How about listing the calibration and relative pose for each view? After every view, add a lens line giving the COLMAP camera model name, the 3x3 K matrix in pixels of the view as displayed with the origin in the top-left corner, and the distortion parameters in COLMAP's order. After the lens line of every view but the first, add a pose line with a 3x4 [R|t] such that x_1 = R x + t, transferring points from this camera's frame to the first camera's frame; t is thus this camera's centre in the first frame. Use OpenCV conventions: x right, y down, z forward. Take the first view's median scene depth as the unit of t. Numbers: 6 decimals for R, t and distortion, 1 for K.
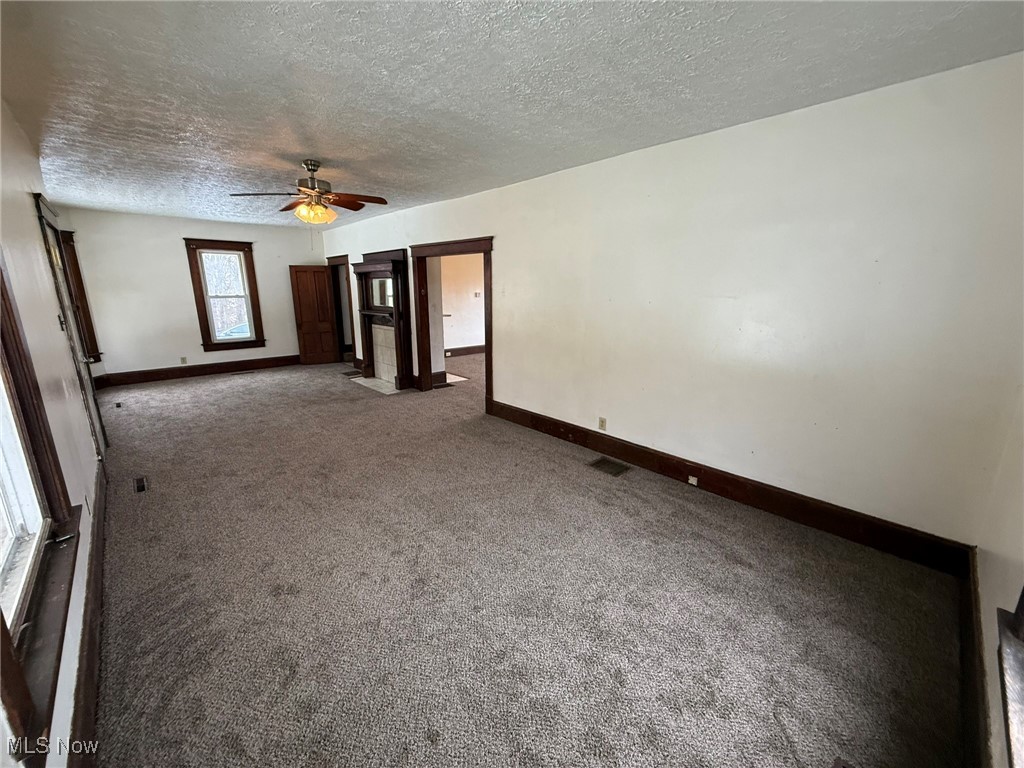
lens RADIAL K [[405.8, 0, 509.6], [0, 405.8, 383.3], [0, 0, 1]] dist [-0.000569, 0.000789]
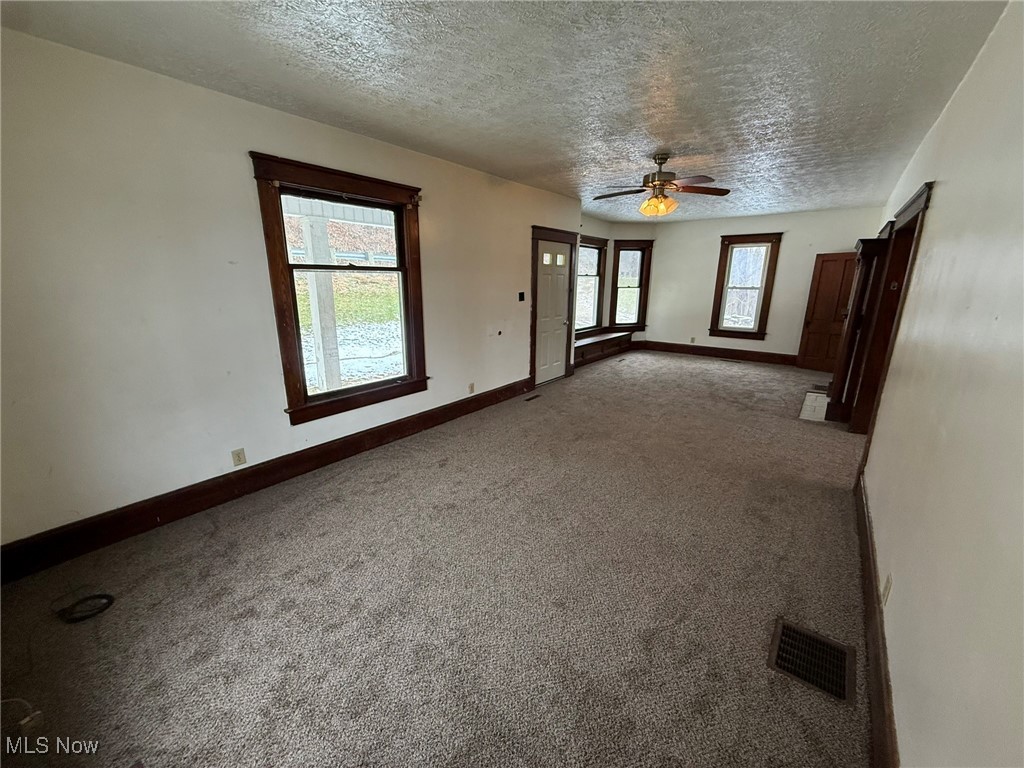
lens RADIAL K [[405.8, 0, 513.1], [0, 405.8, 384.9], [0, 0, 1]] dist [-0.000569, 0.000789]
pose [[0.158172, 0.251641, -0.954808, 0.423807], [-0.234249, 0.948939, 0.211288, -0.086406], [0.959223, 0.190243, 0.209042, 0.381868]]
